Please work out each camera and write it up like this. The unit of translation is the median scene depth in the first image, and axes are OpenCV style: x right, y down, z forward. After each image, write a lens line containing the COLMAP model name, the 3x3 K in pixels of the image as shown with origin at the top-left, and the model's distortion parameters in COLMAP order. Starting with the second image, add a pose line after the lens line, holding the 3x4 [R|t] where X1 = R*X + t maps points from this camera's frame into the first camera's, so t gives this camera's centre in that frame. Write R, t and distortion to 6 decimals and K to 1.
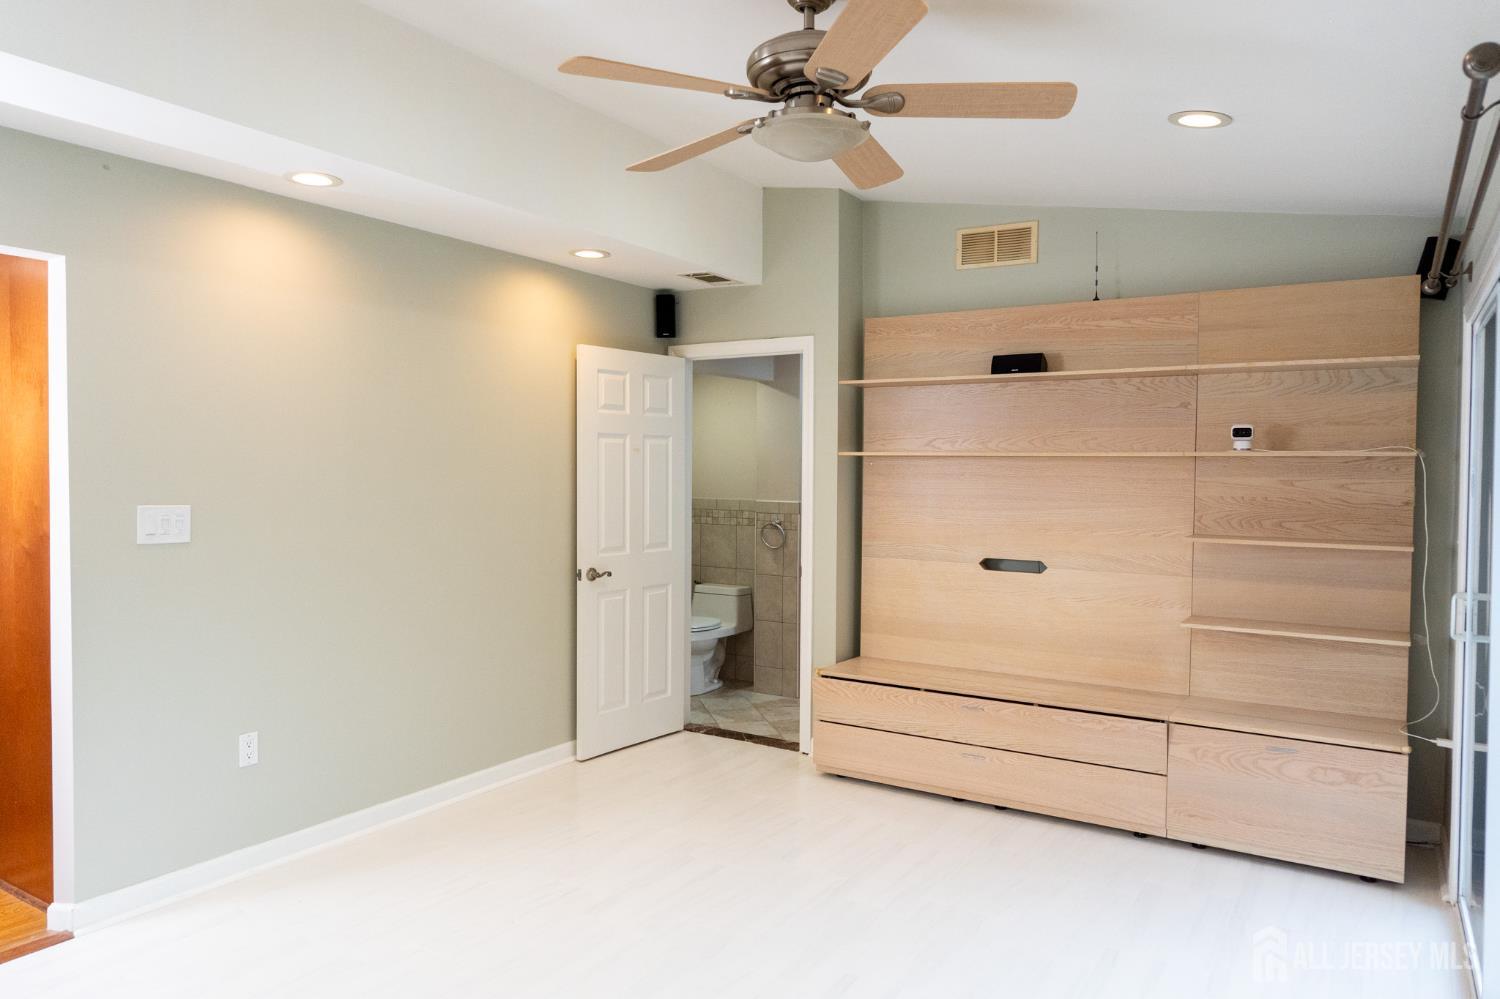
lens RADIAL K [[1020.5, 0, 745.9], [0, 1020.5, 494.7], [0, 0, 1]] dist [-0.004141, 0.003522]
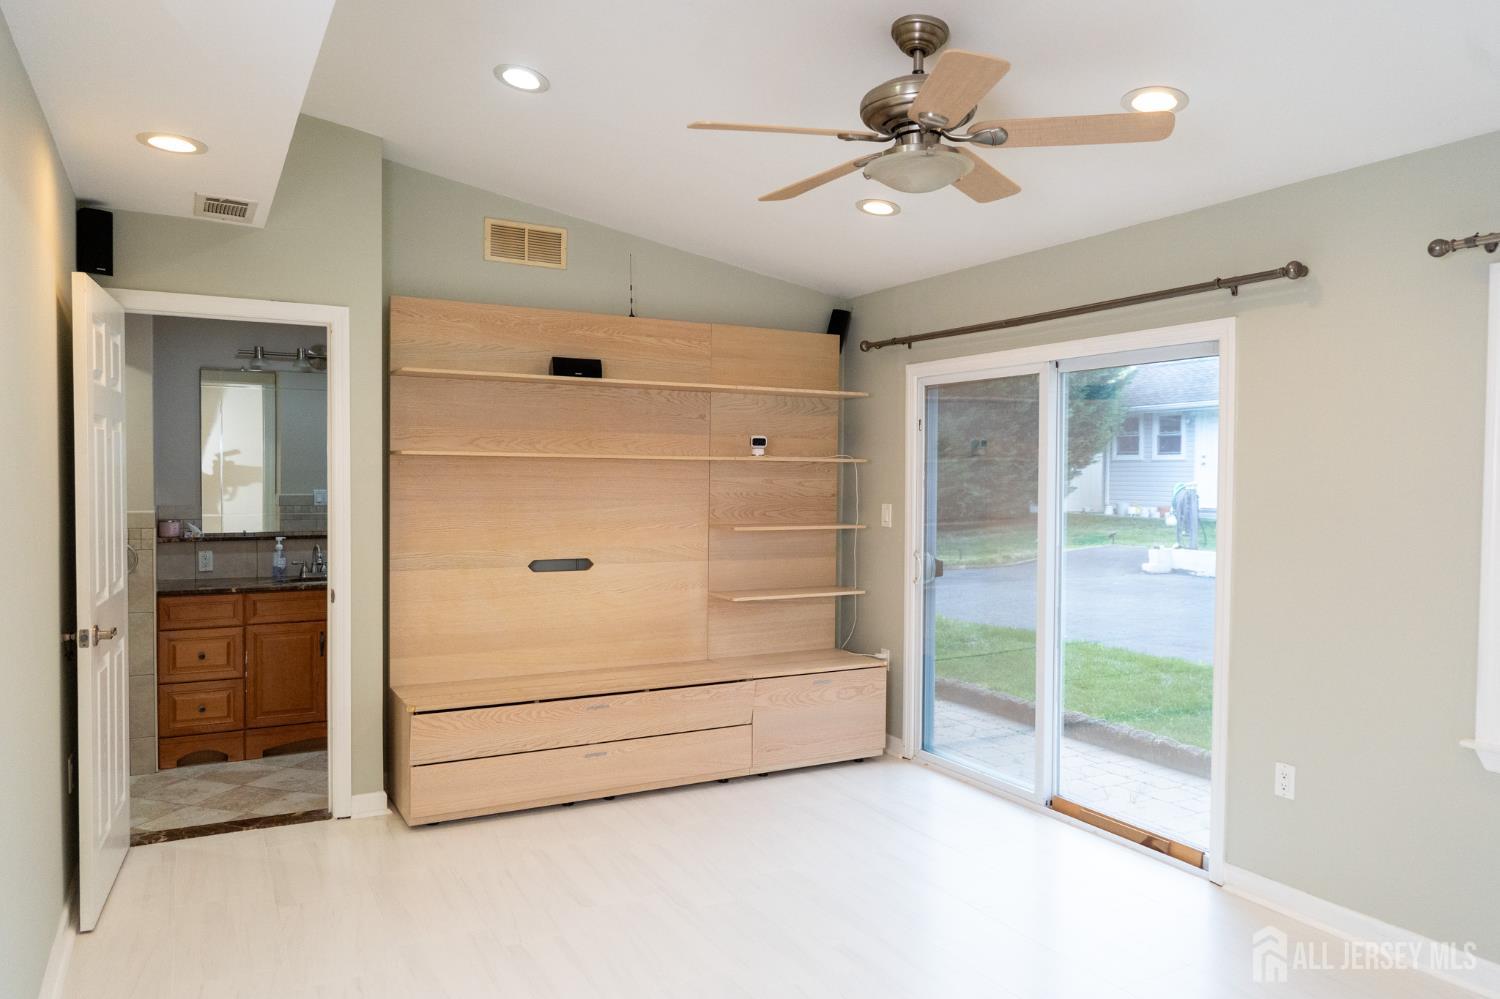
lens RADIAL K [[1020.5, 0, 748.0], [0, 1020.5, 499.5], [0, 0, 1]] dist [-0.004141, 0.003522]
pose [[0.476329, -0.024770, 0.878918, -0.575838], [0.017935, 0.999669, 0.018453, -0.012031], [-0.879084, 0.006974, 0.476615, 0.374486]]
